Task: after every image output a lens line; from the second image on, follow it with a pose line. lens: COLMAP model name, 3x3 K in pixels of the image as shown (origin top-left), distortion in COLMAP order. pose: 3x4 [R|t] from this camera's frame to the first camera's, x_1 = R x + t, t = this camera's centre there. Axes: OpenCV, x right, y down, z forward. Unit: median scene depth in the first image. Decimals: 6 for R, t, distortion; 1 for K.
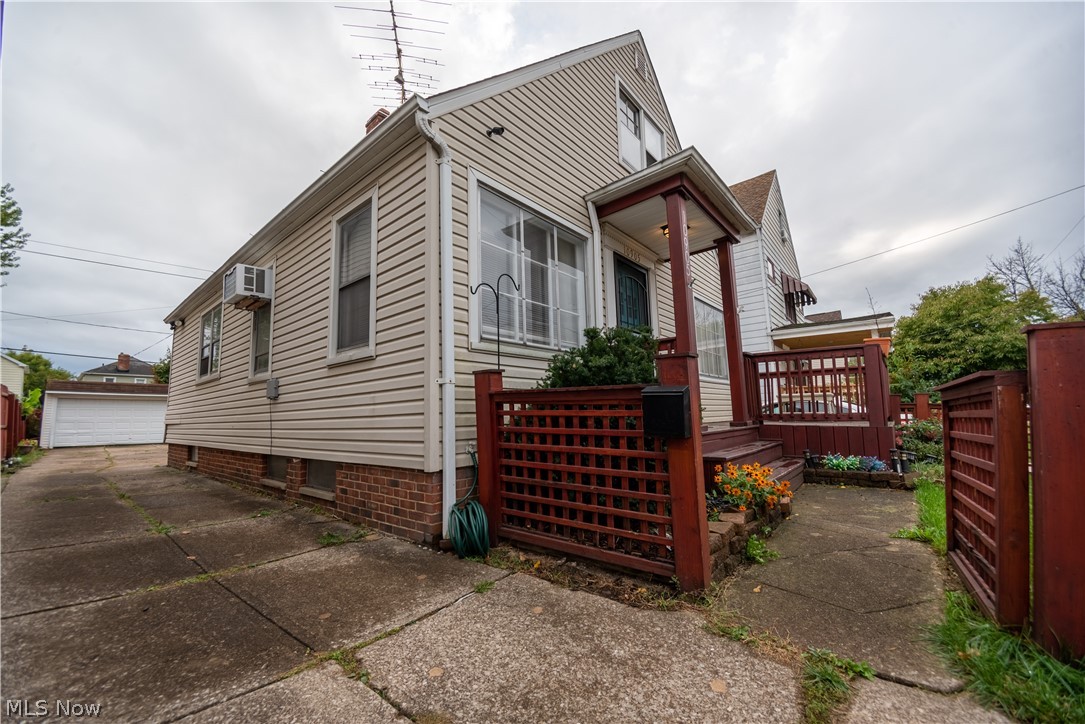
lens RADIAL K [[422.0, 0, 542.5], [0, 422.0, 362.0], [0, 0, 1]] dist [-0.010197, -0.006138]
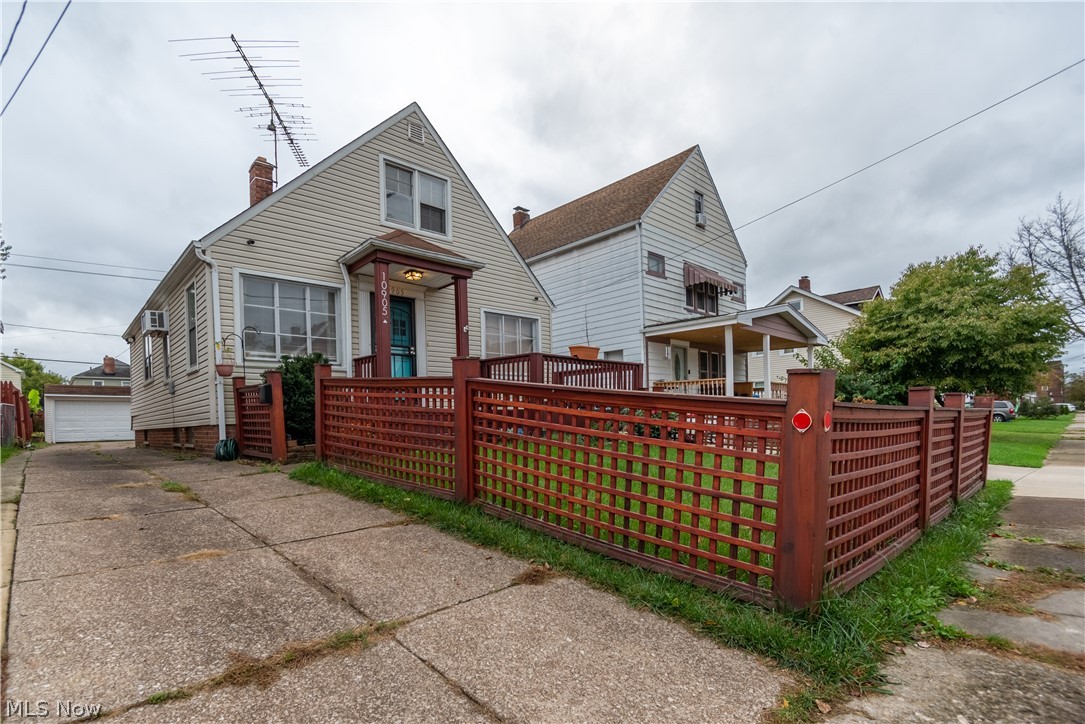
lens RADIAL K [[530.2, 0, 500.9], [0, 530.2, 422.4], [0, 0, 1]] dist [-0.000913, -0.000118]
pose [[0.986504, 0.000062, -0.163735, 0.559395], [0.020914, 0.991761, 0.126383, -0.021356], [0.162393, -0.128101, 0.978375, -0.485964]]
